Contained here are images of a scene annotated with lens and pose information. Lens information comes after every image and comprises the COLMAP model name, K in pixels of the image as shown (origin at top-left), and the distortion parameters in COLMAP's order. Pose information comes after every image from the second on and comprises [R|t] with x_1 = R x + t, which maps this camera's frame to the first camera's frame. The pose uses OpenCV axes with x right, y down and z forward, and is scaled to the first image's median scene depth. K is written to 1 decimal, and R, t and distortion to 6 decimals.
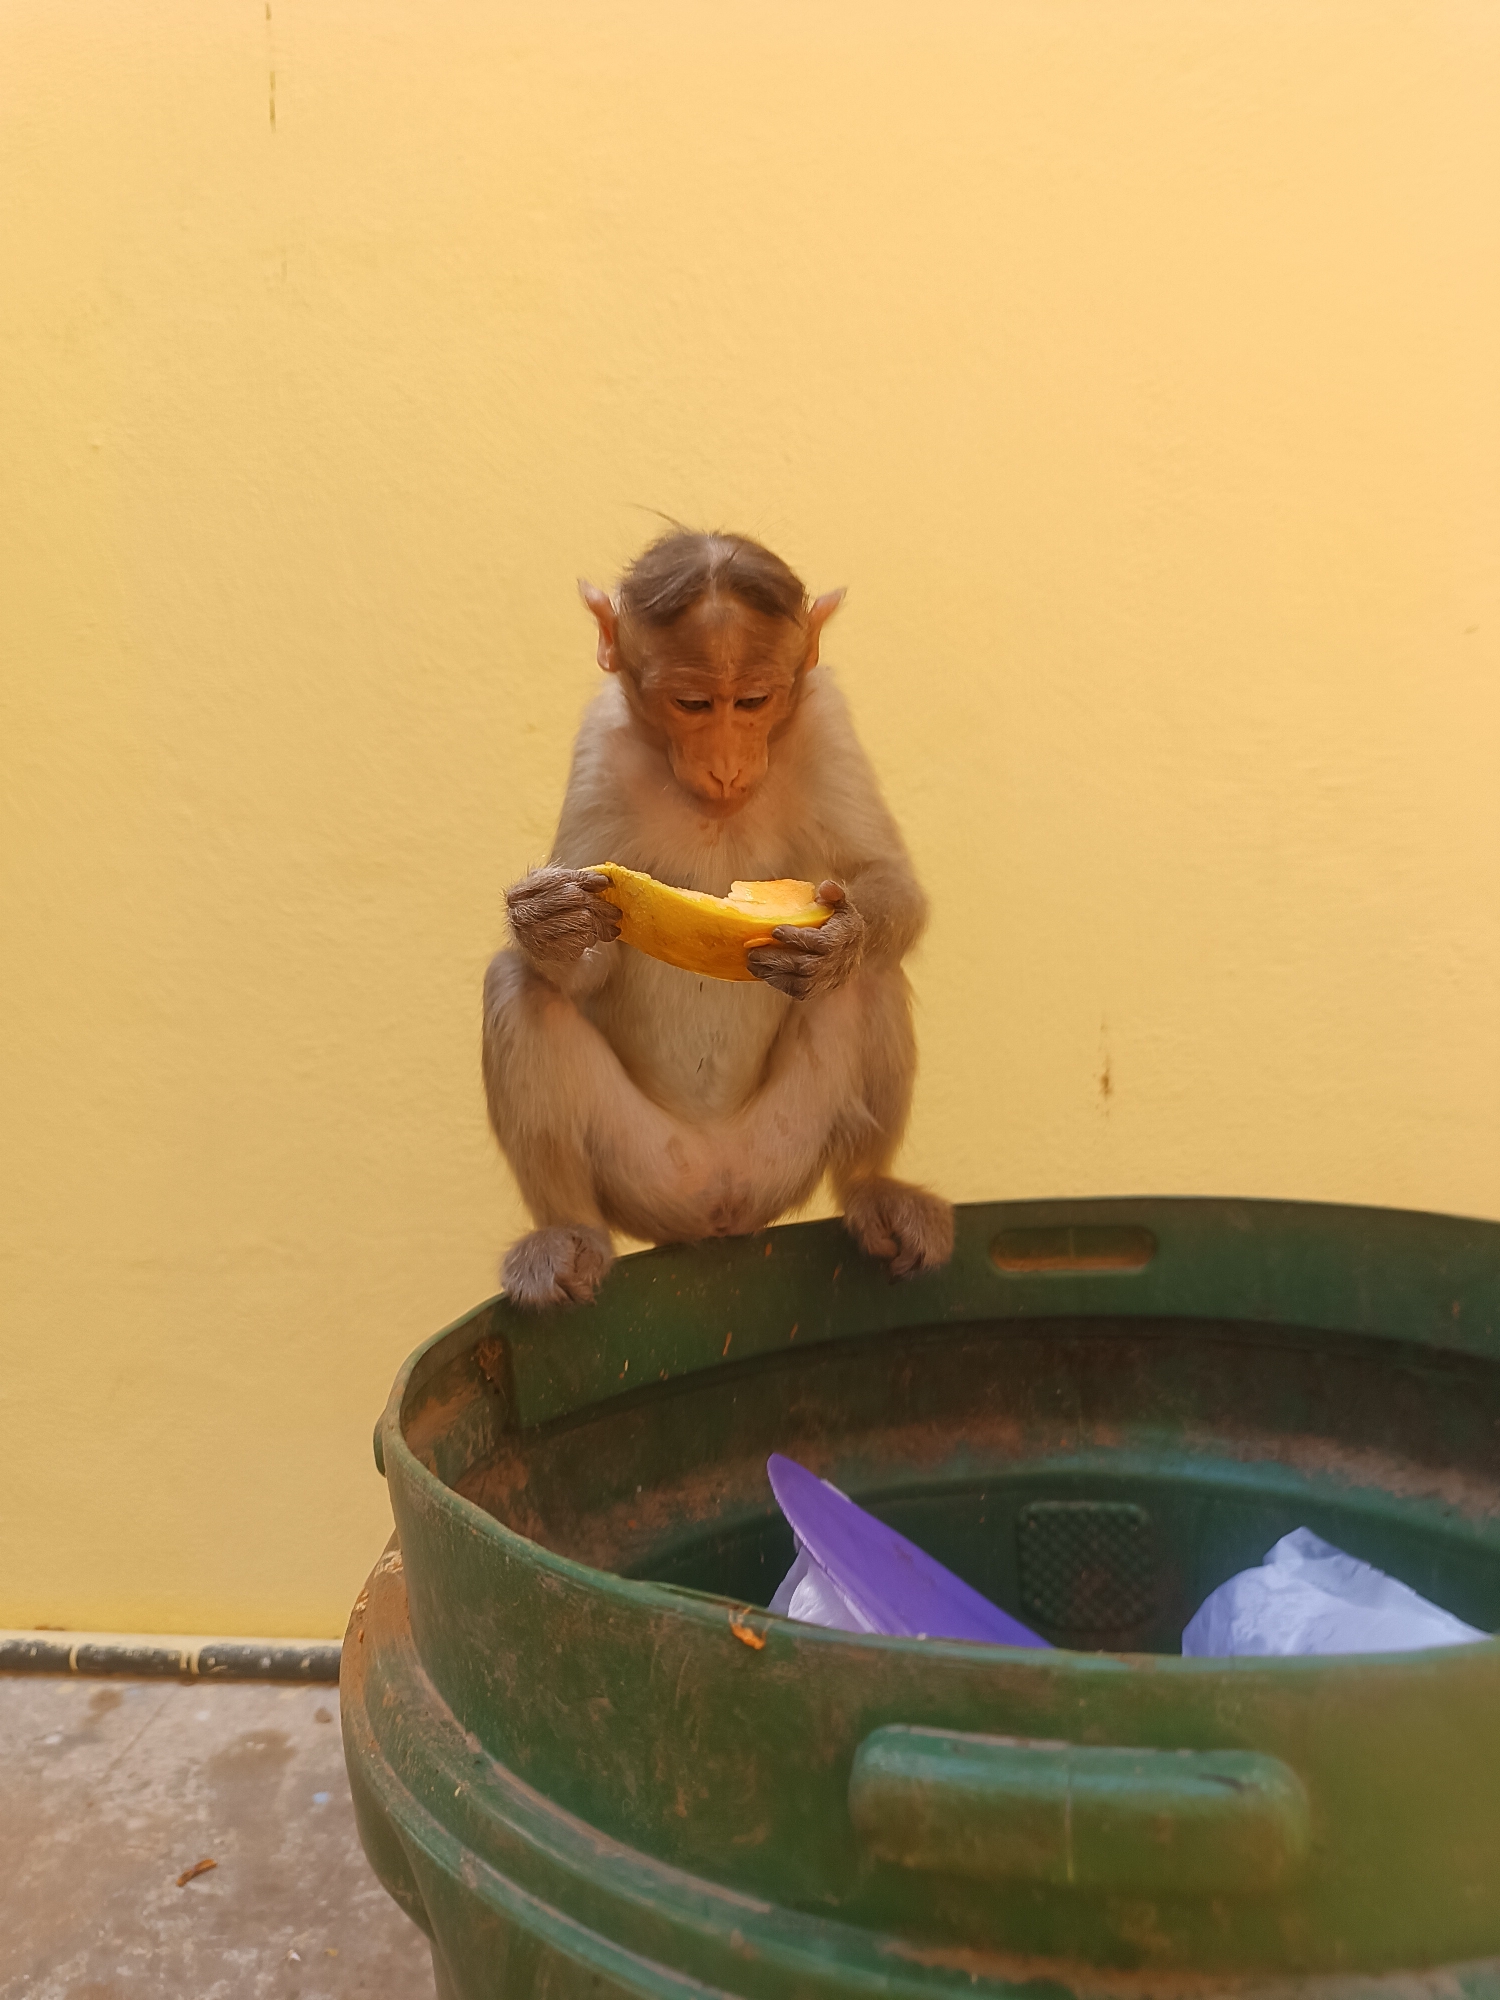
lens RADIAL K [[1457.4, 0, 736.2], [0, 1457.4, 996.1], [0, 0, 1]] dist [-0.008097, -0.008150]
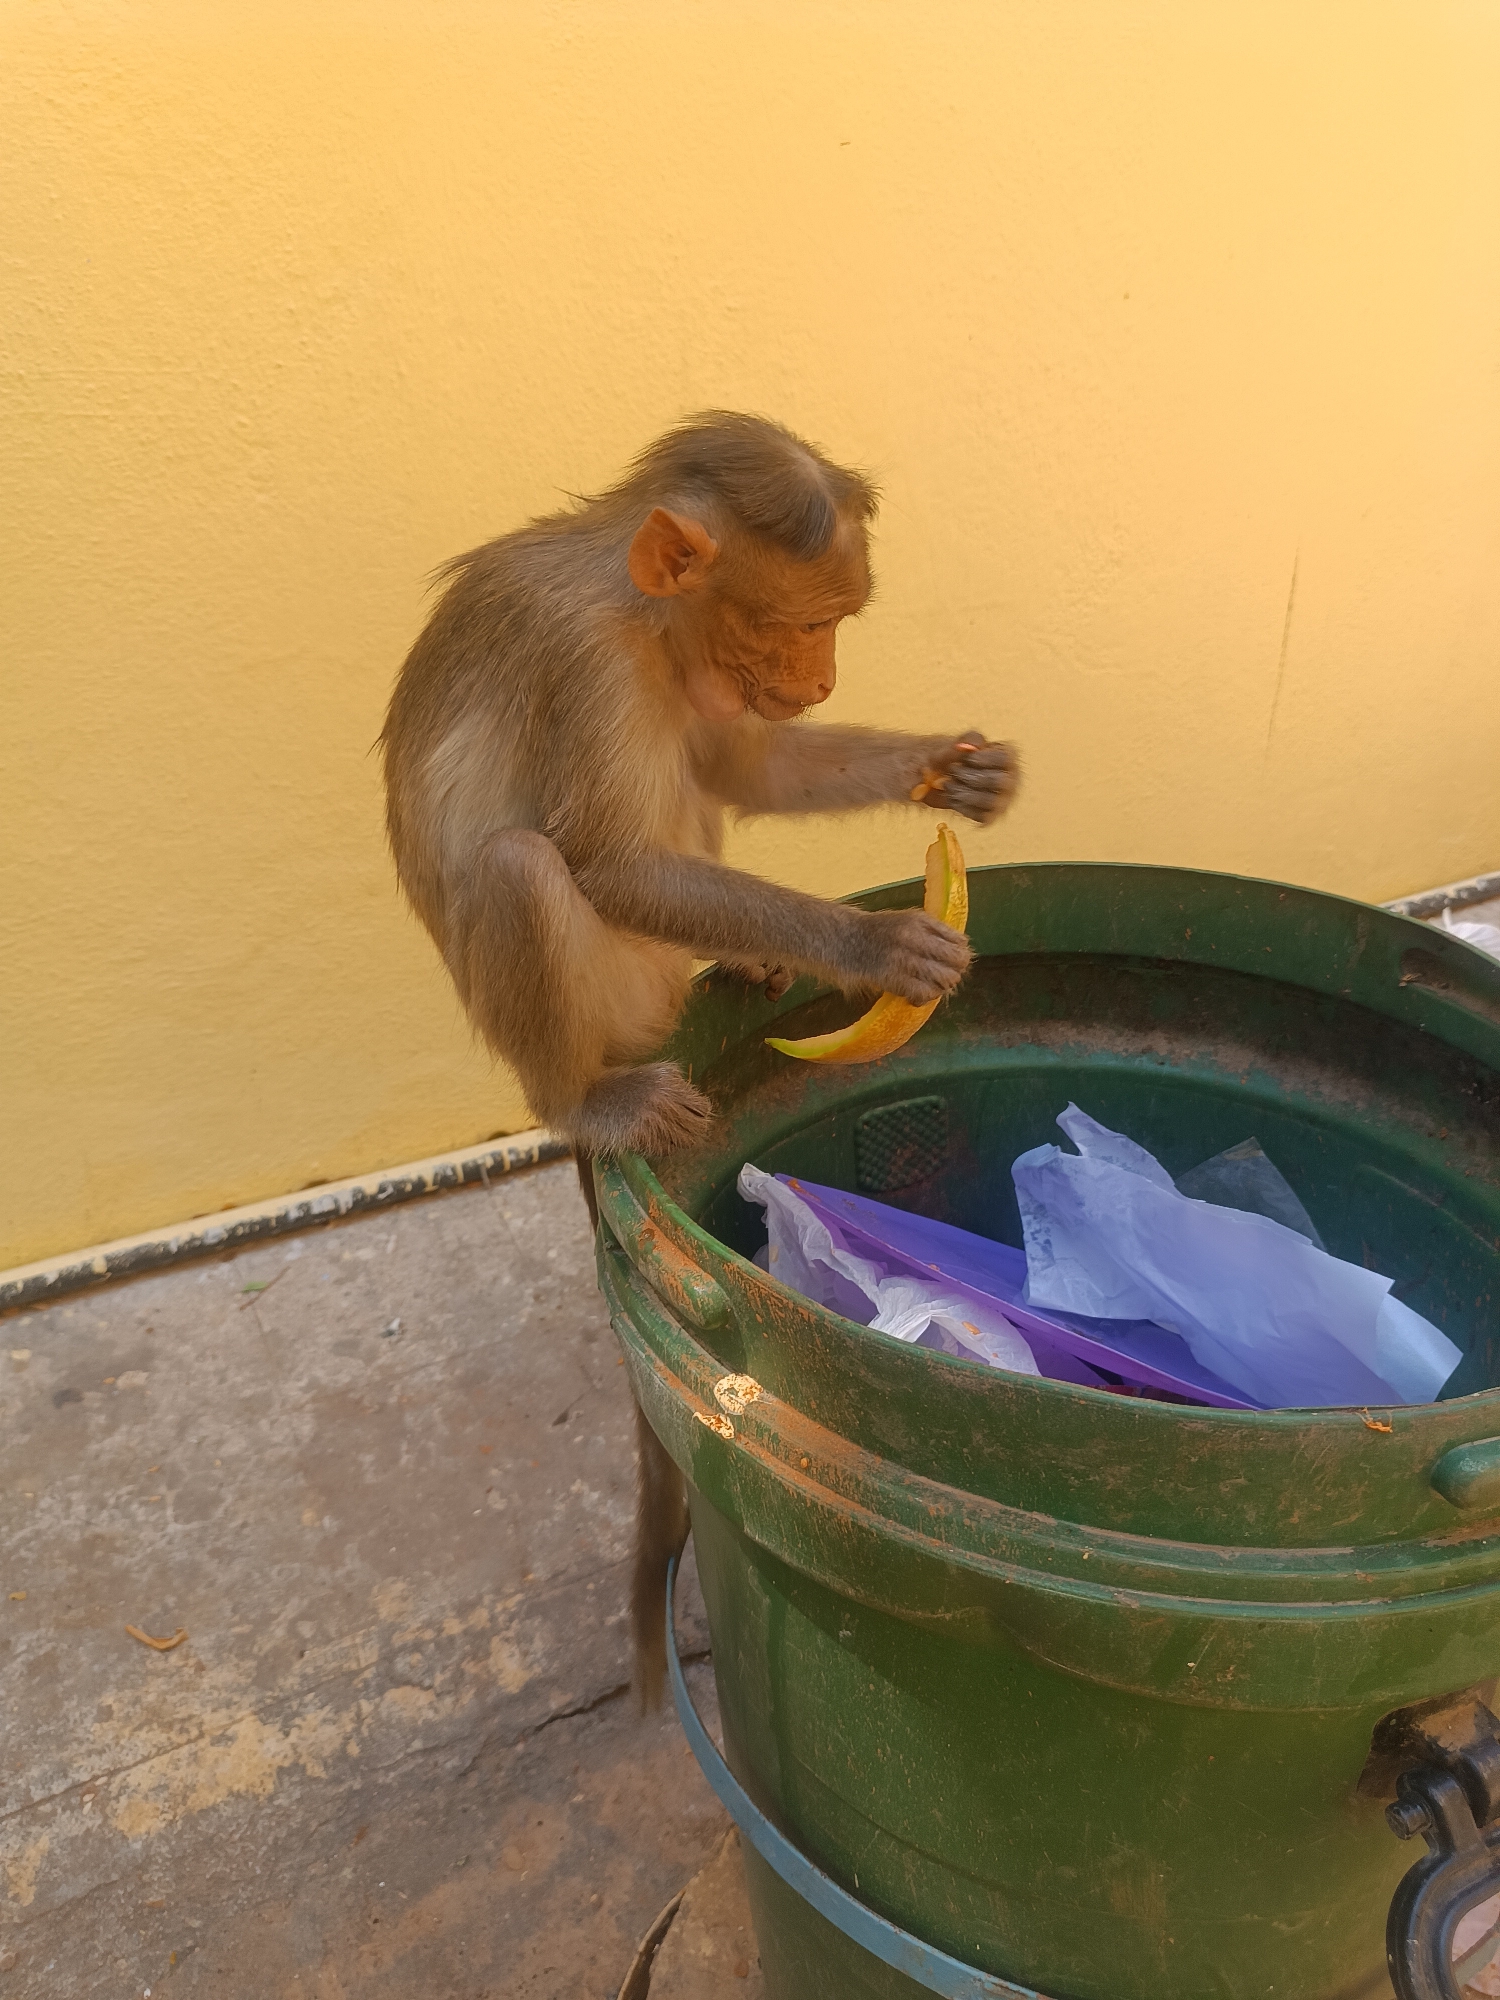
lens RADIAL K [[1457.4, 0, 737.2], [0, 1457.4, 998.6], [0, 0, 1]] dist [-0.008097, -0.008150]
pose [[0.823250, -0.235748, 0.516413, -0.528644], [0.003987, 0.912070, 0.410015, -0.267775], [-0.567665, -0.335486, 0.751802, 0.142119]]
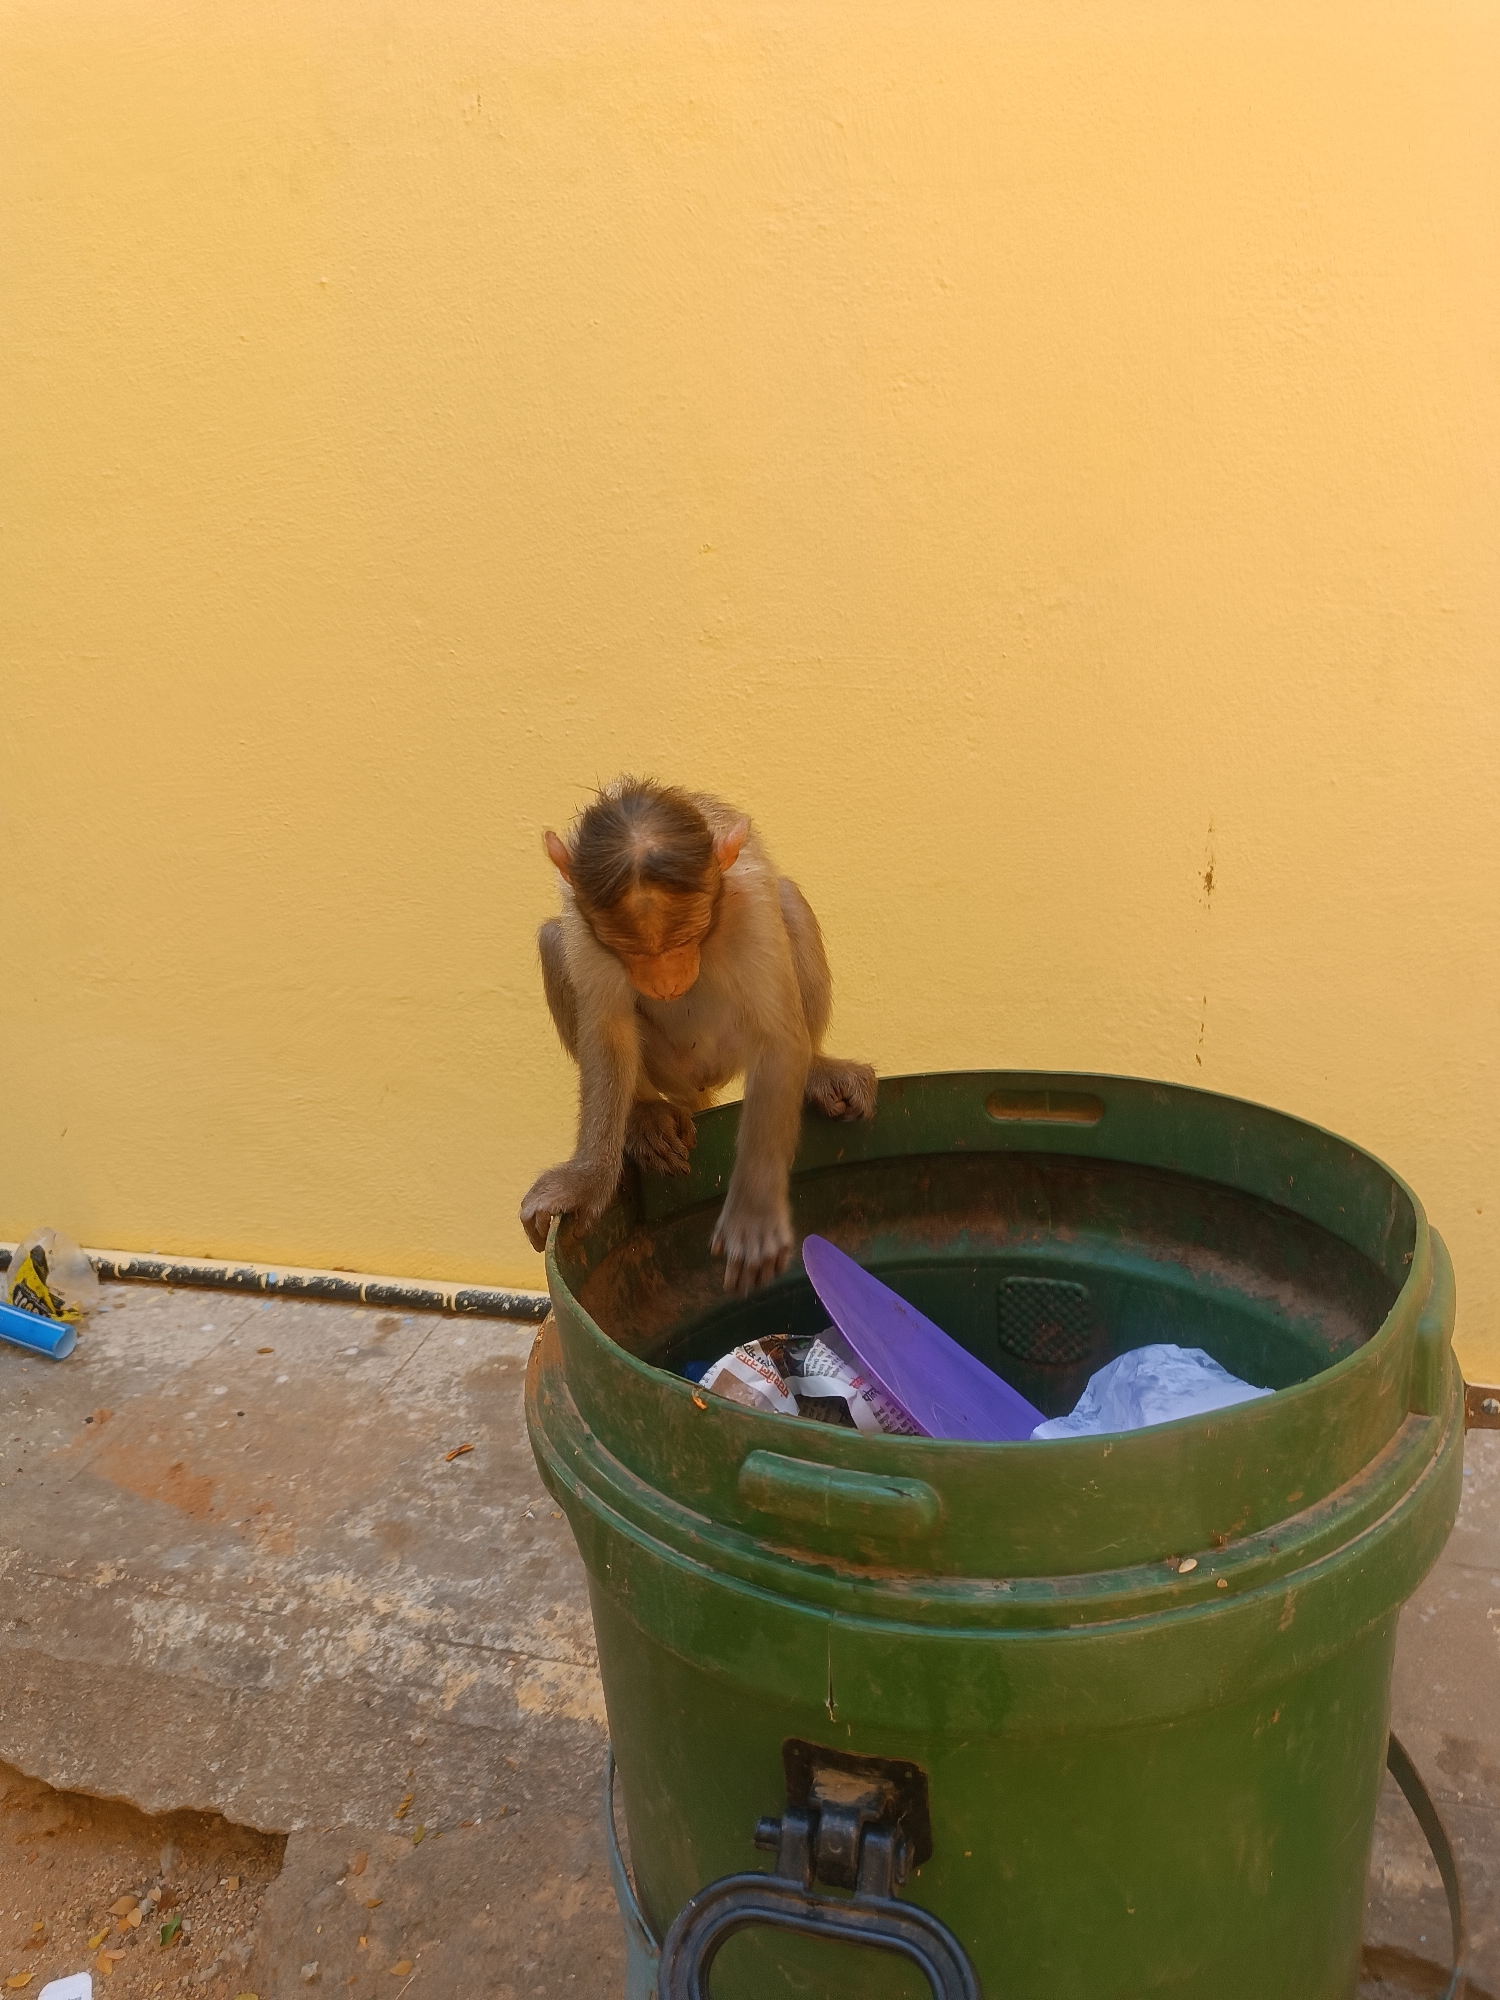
lens RADIAL K [[1457.4, 0, 739.2], [0, 1457.4, 979.0], [0, 0, 1]] dist [-0.008097, -0.008150]
pose [[0.988372, 0.033958, -0.148212, 0.145284], [-0.000895, 0.976025, 0.217656, -0.247408], [0.152050, -0.214993, 0.964707, -0.354562]]
